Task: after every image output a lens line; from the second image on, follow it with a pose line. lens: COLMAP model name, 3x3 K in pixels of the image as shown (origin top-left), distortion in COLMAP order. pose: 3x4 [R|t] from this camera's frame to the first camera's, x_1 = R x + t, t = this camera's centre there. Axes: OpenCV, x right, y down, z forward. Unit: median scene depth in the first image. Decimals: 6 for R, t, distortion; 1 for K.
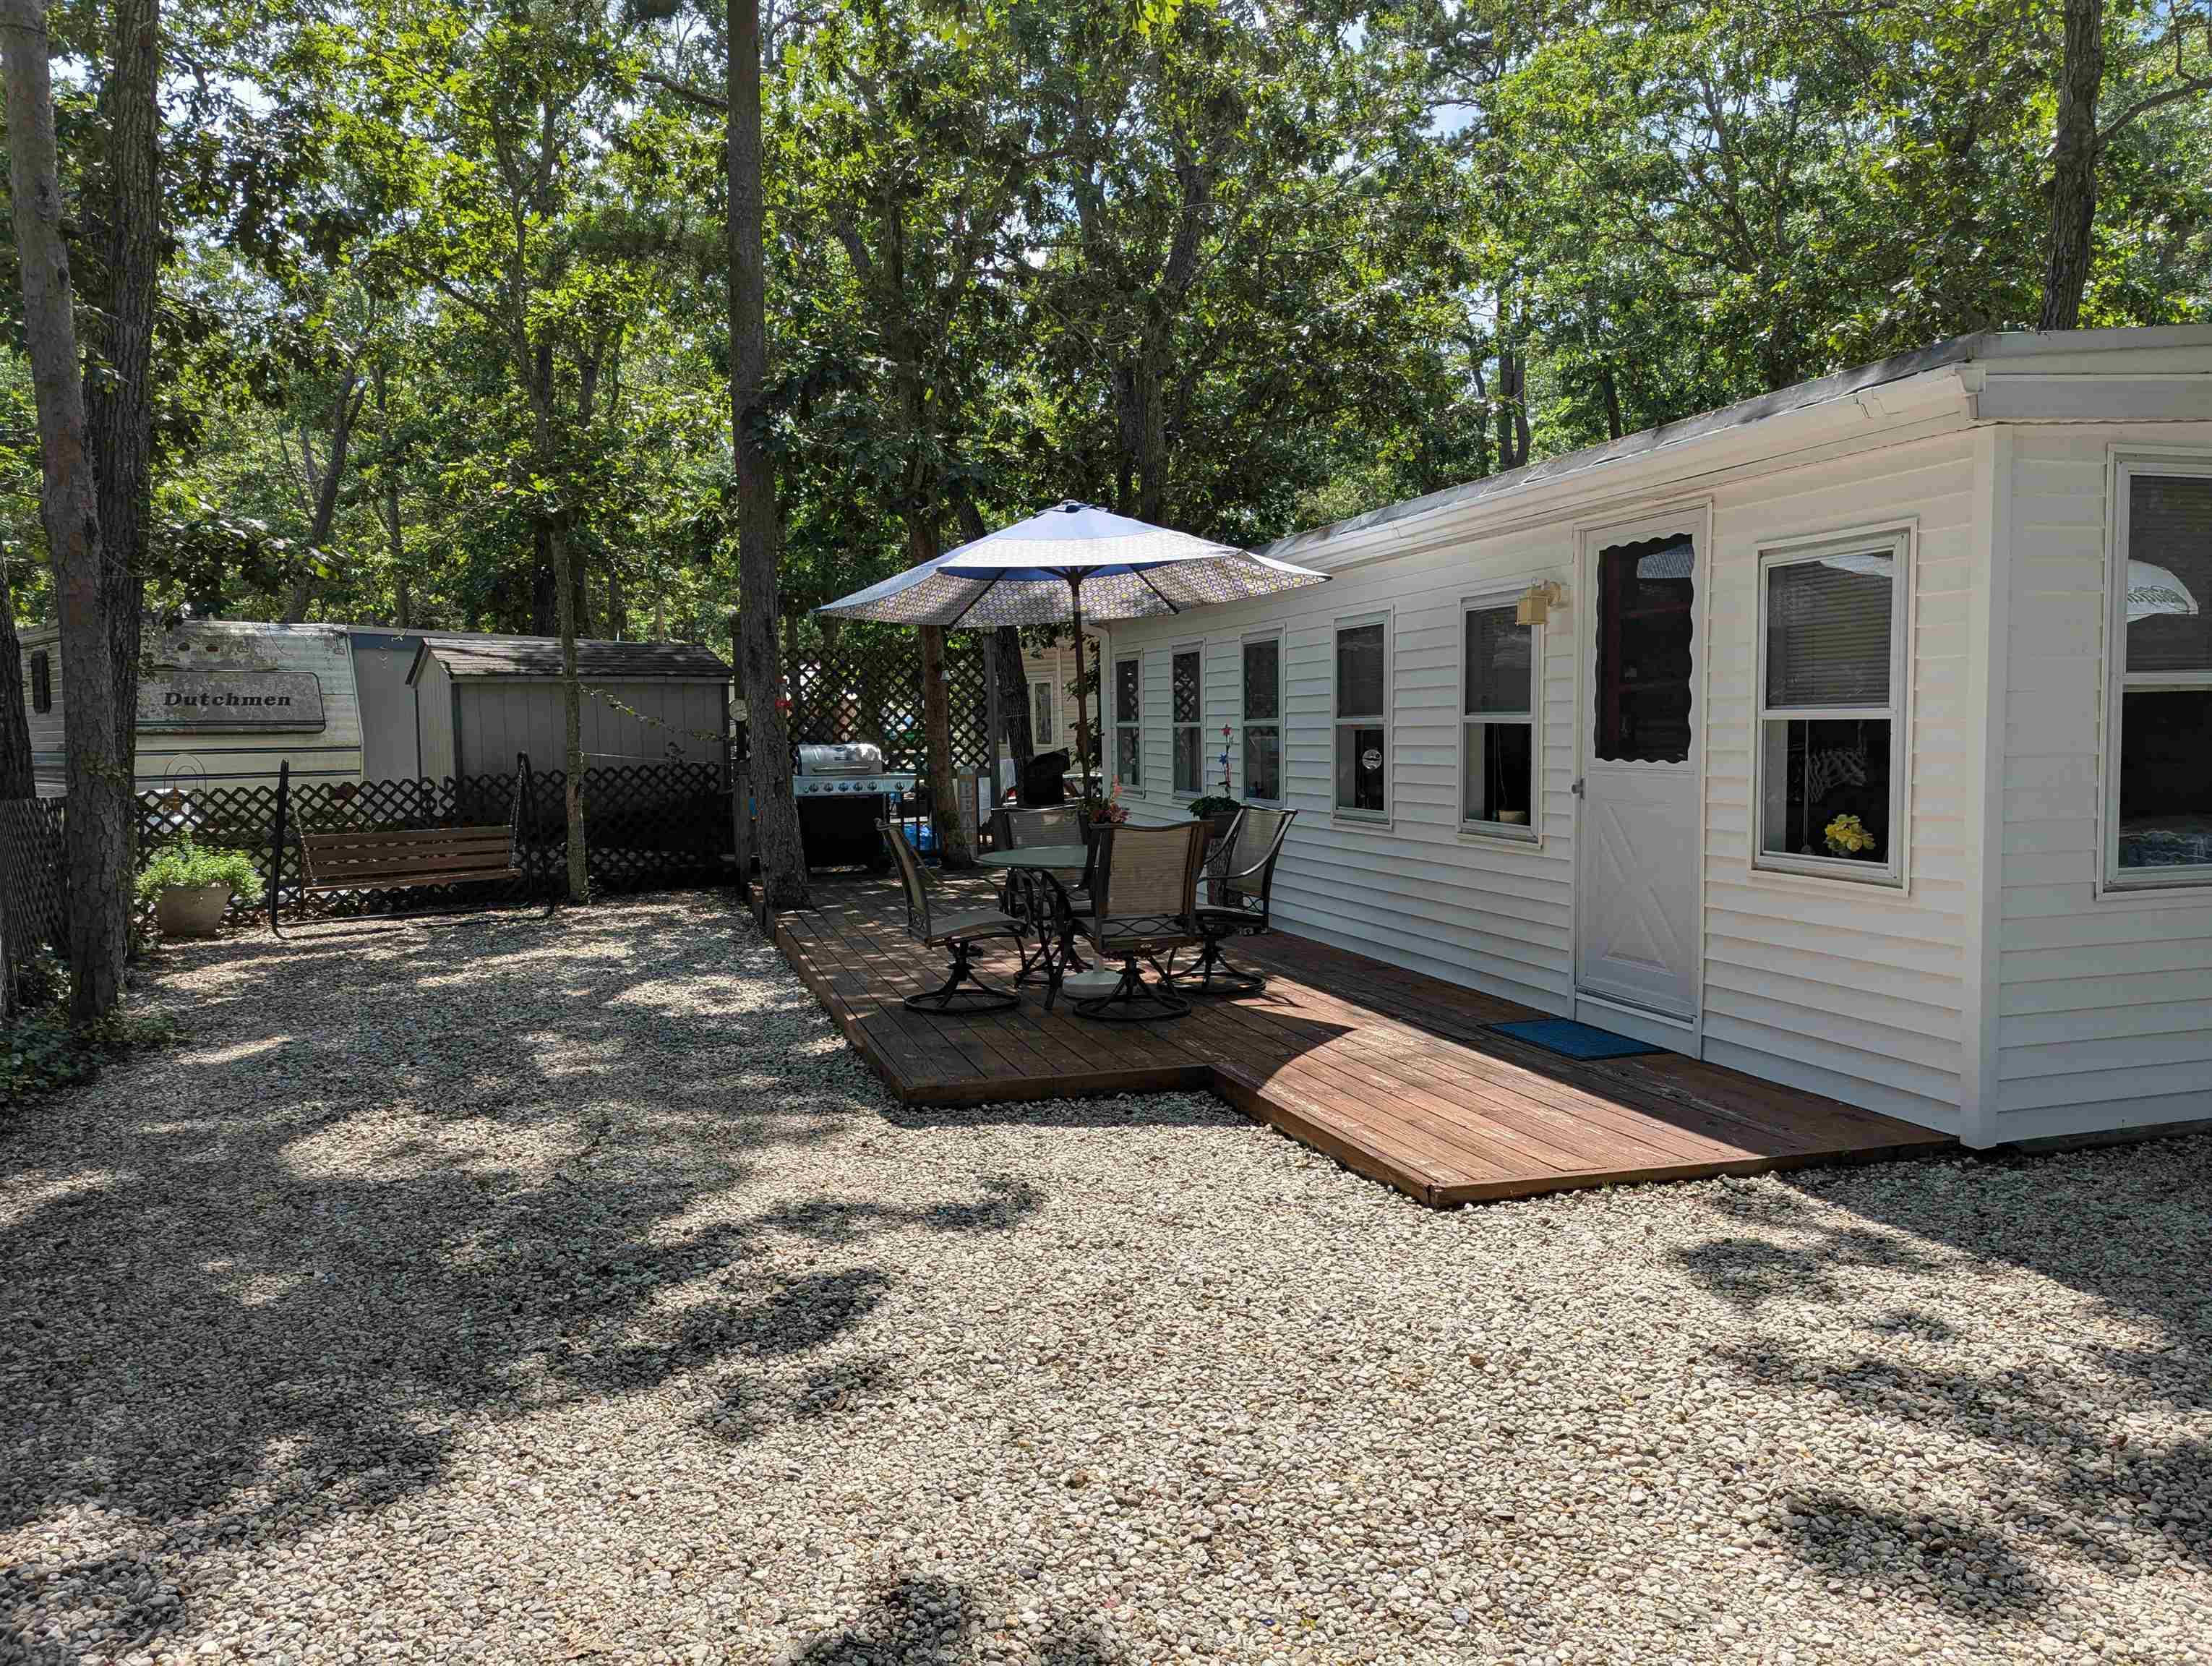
lens RADIAL K [[1569.9, 0, 1094.6], [0, 1569.9, 818.3], [0, 0, 1]] dist [0.072964, -0.075987]
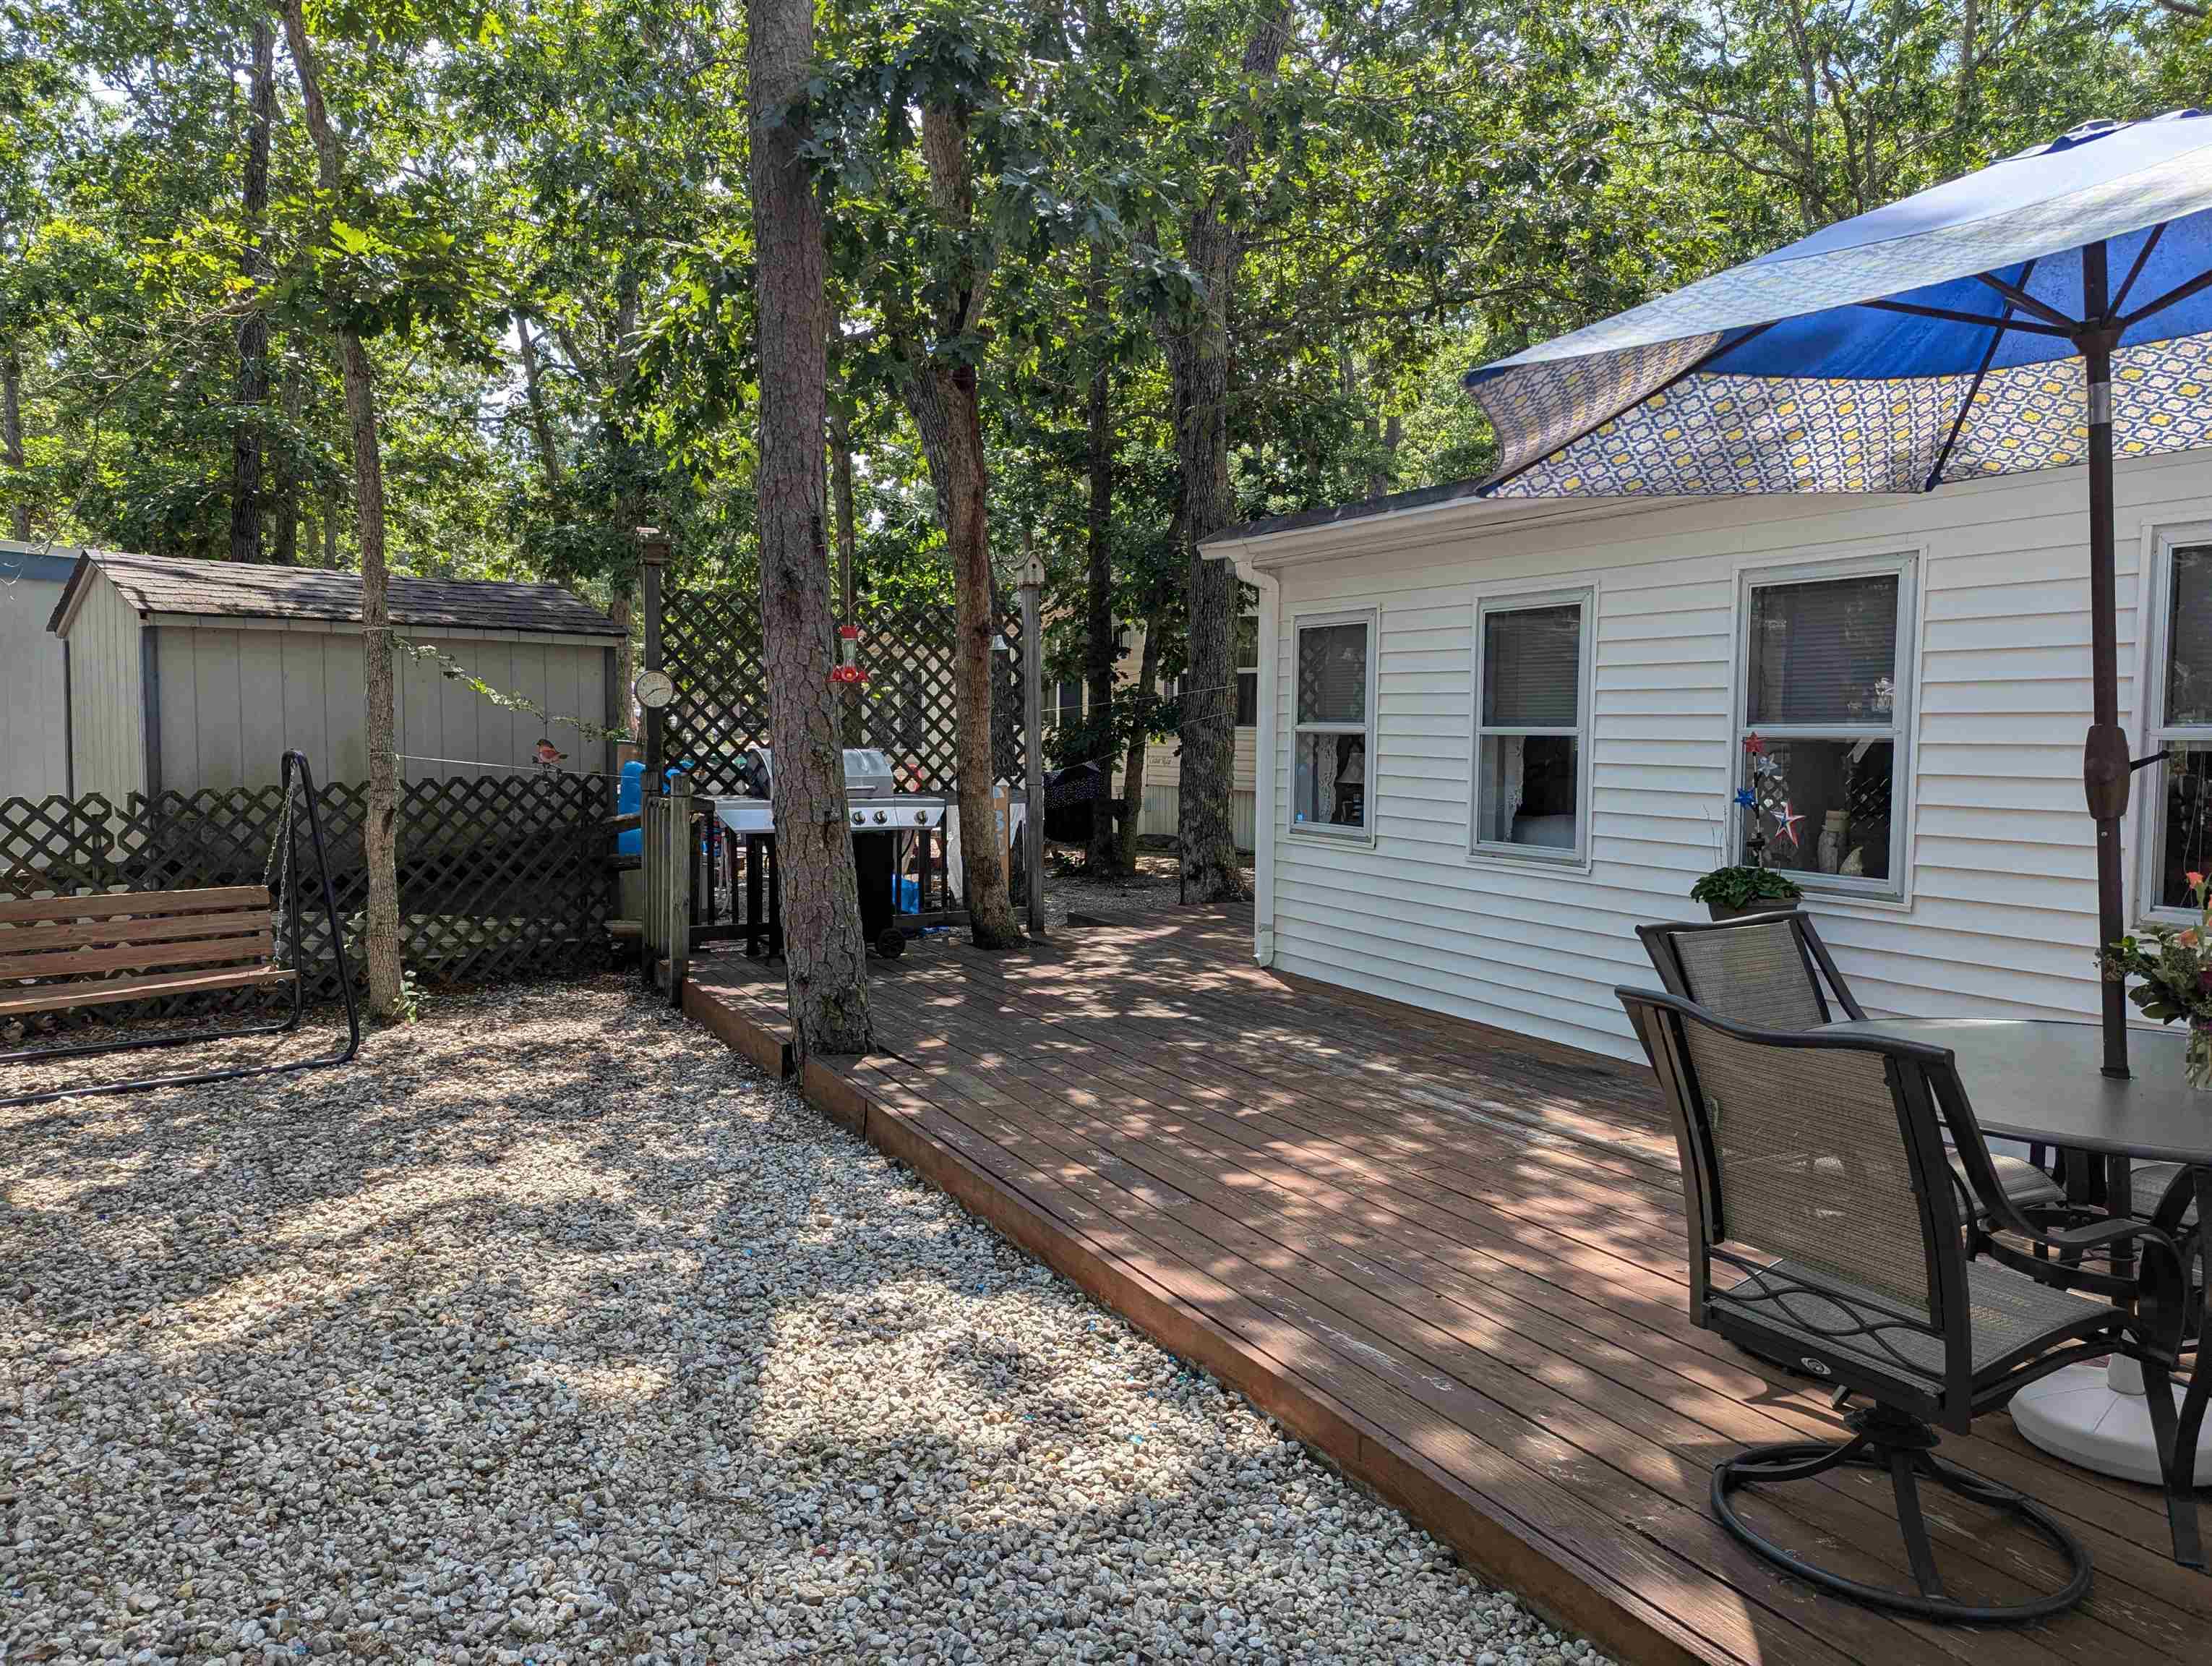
lens RADIAL K [[1569.9, 0, 1094.6], [0, 1569.9, 818.3], [0, 0, 1]] dist [0.072964, -0.075987]
pose [[0.977383, 0.013225, 0.211064, -0.217187], [-0.012172, 0.999906, -0.006286, -0.019678], [-0.211128, 0.003574, 0.977452, 0.419701]]
